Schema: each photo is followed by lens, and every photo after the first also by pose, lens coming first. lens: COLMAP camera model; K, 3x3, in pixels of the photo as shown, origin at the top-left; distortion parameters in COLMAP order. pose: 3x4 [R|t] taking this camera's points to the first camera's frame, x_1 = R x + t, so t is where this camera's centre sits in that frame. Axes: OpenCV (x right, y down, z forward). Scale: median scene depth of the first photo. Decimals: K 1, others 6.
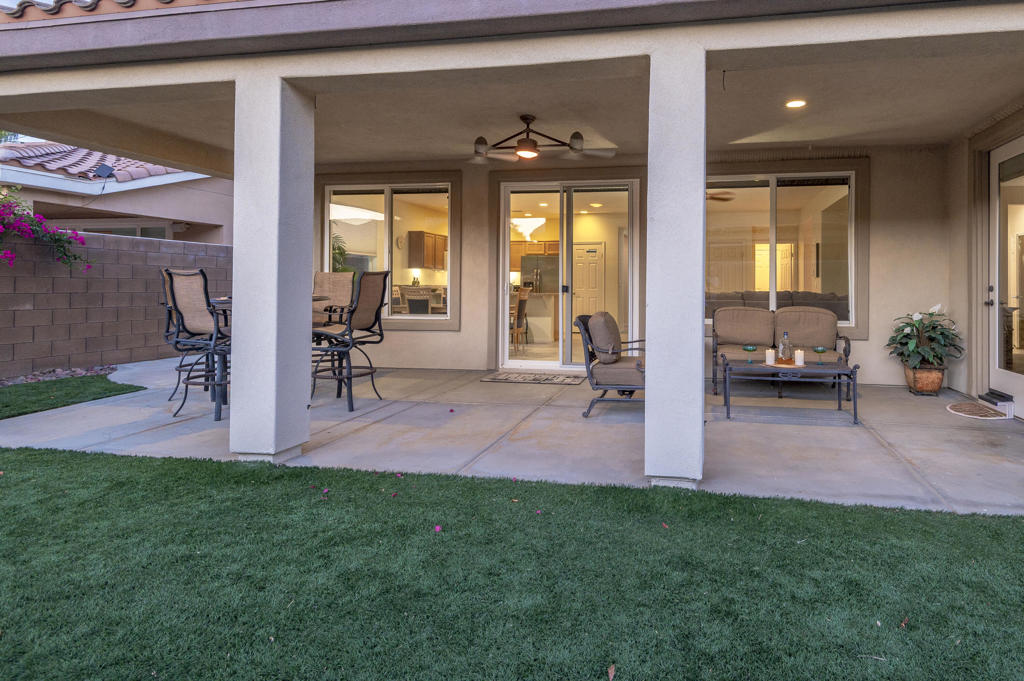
lens RADIAL K [[575.3, 0, 600.5], [0, 575.3, 271.1], [0, 0, 1]] dist [0.019060, 0.001318]
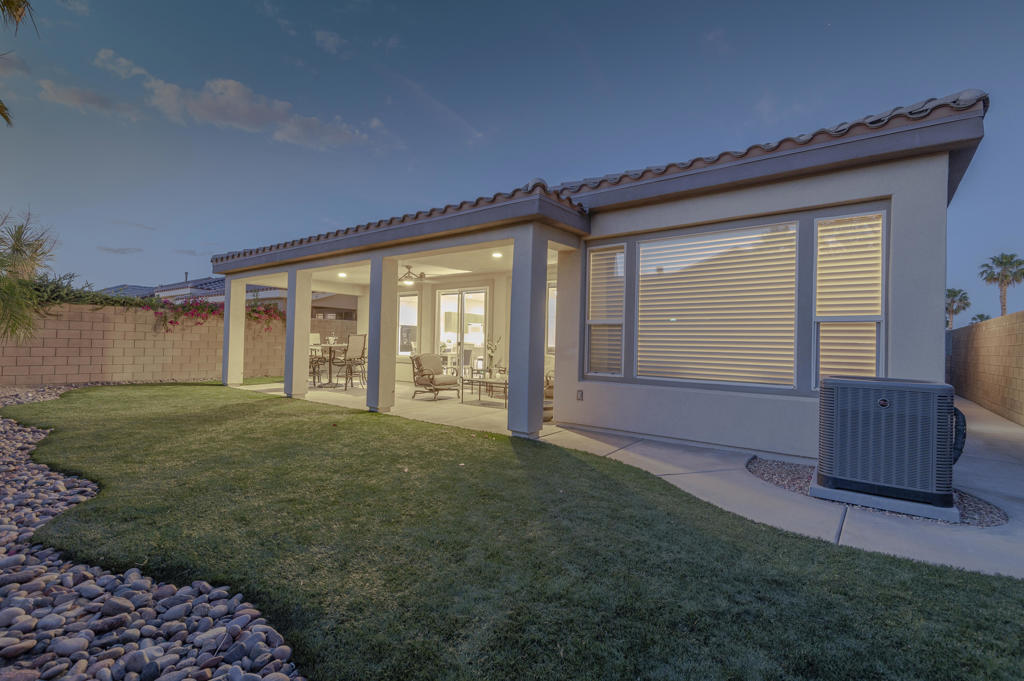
lens RADIAL K [[464.4, 0, 509.9], [0, 464.4, 339.8], [0, 0, 1]] dist [0.023504, -0.011638]
pose [[0.888307, 0.010500, -0.459130, 0.771944], [-0.000720, 0.999769, 0.021472, -0.014323], [0.459250, -0.018743, 0.888110, -0.316187]]
